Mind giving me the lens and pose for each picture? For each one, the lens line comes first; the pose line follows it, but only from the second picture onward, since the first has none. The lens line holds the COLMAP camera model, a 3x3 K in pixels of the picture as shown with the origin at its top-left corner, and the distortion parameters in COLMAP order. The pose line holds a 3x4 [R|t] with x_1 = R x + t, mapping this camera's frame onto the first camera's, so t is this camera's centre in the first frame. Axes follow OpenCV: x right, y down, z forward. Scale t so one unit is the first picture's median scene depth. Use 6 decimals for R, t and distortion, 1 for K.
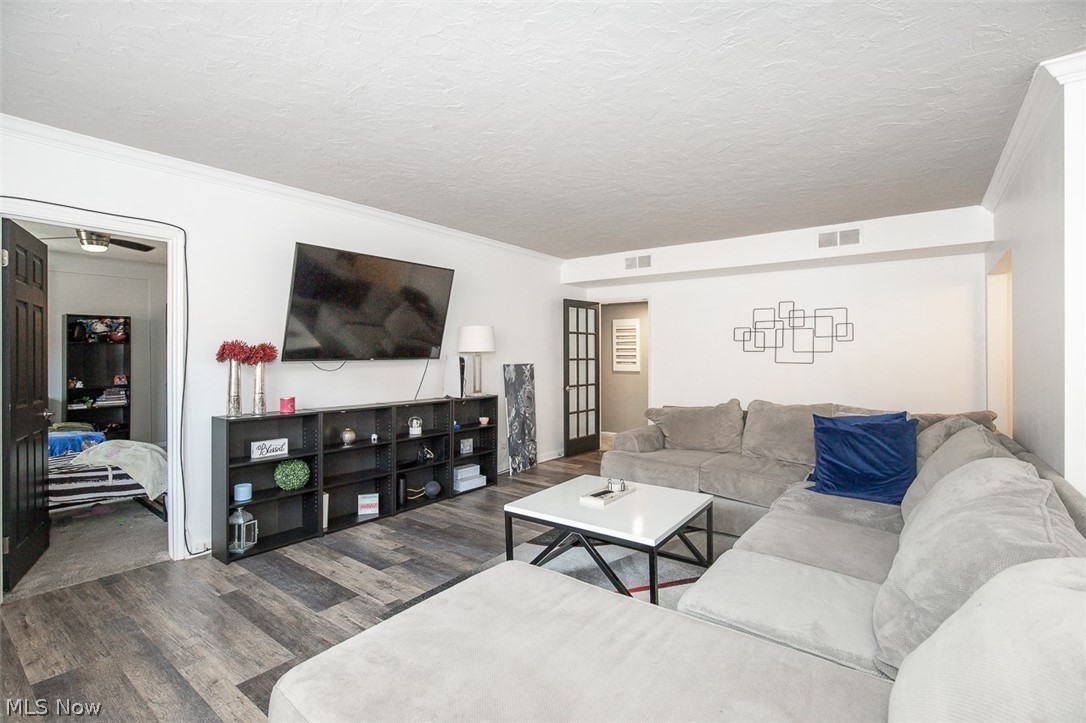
lens RADIAL K [[504.2, 0, 535.9], [0, 504.2, 355.4], [0, 0, 1]] dist [-0.013949, -0.000032]
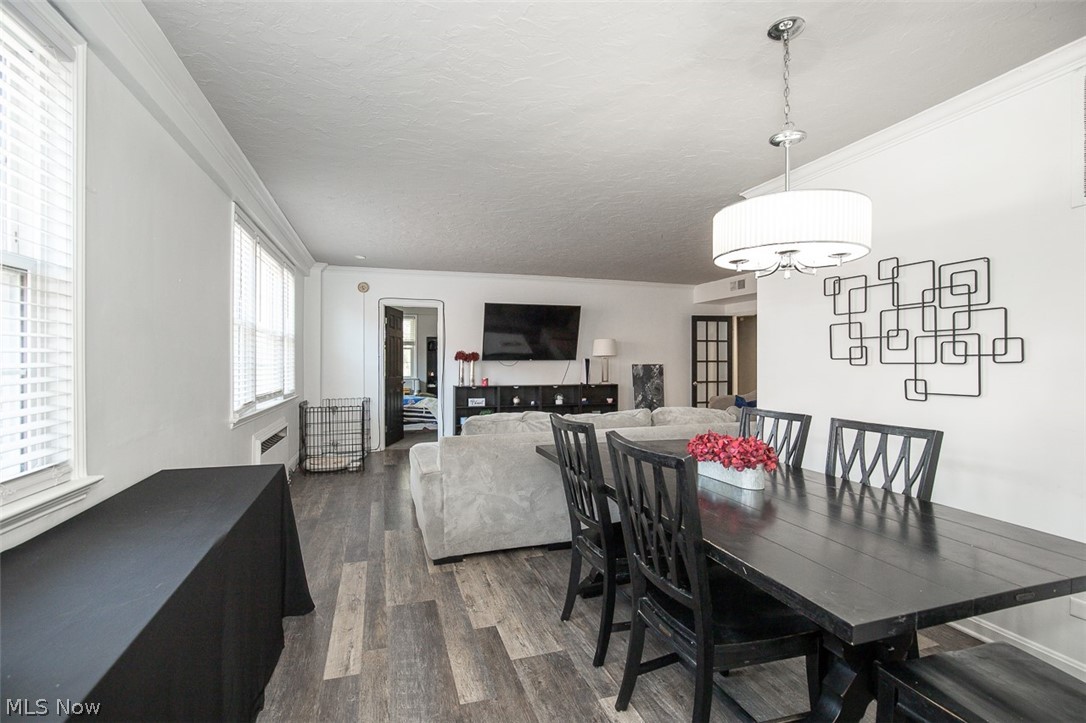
lens RADIAL K [[504.2, 0, 548.1], [0, 504.2, 361.1], [0, 0, 1]] dist [-0.013949, -0.000032]
pose [[0.819755, 0.000195, -0.572714, 0.570022], [-0.001569, 0.999997, -0.001905, 0.011305], [0.572712, 0.002460, 0.819753, -0.340356]]
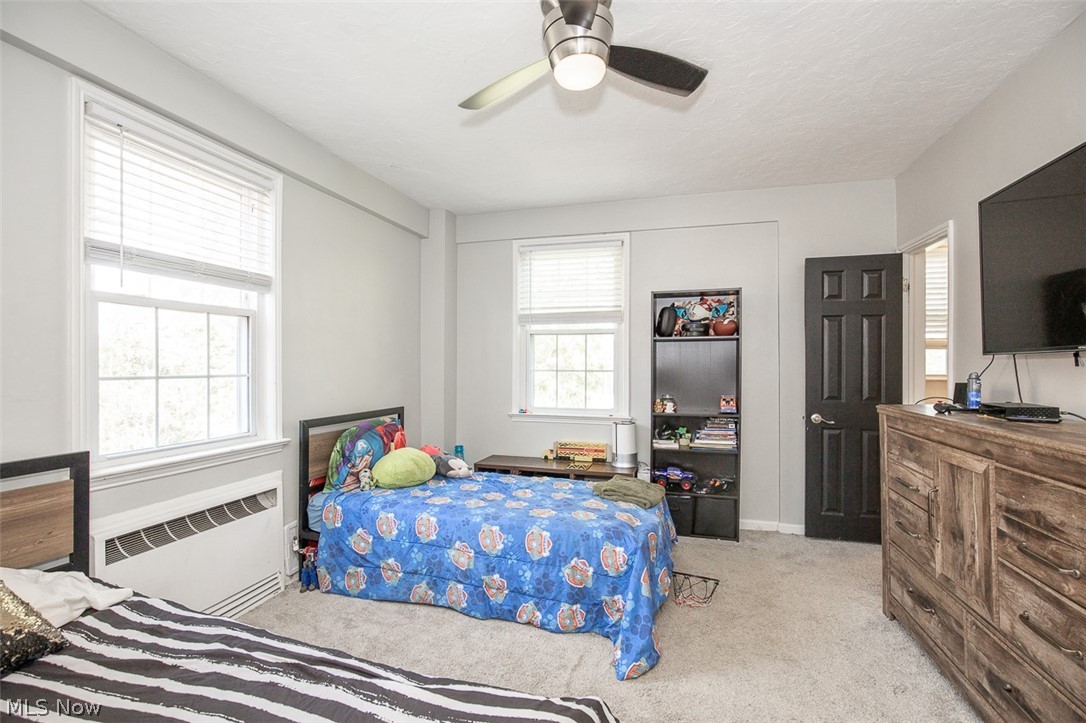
lens RADIAL K [[504.2, 0, 540.4], [0, 504.2, 365.2], [0, 0, 1]] dist [-0.013949, -0.000032]
pose [[0.377015, -0.000425, -0.926207, -0.420605], [-0.004023, 0.999990, -0.002097, 0.009081], [0.926198, 0.004517, 0.377010, 0.639537]]
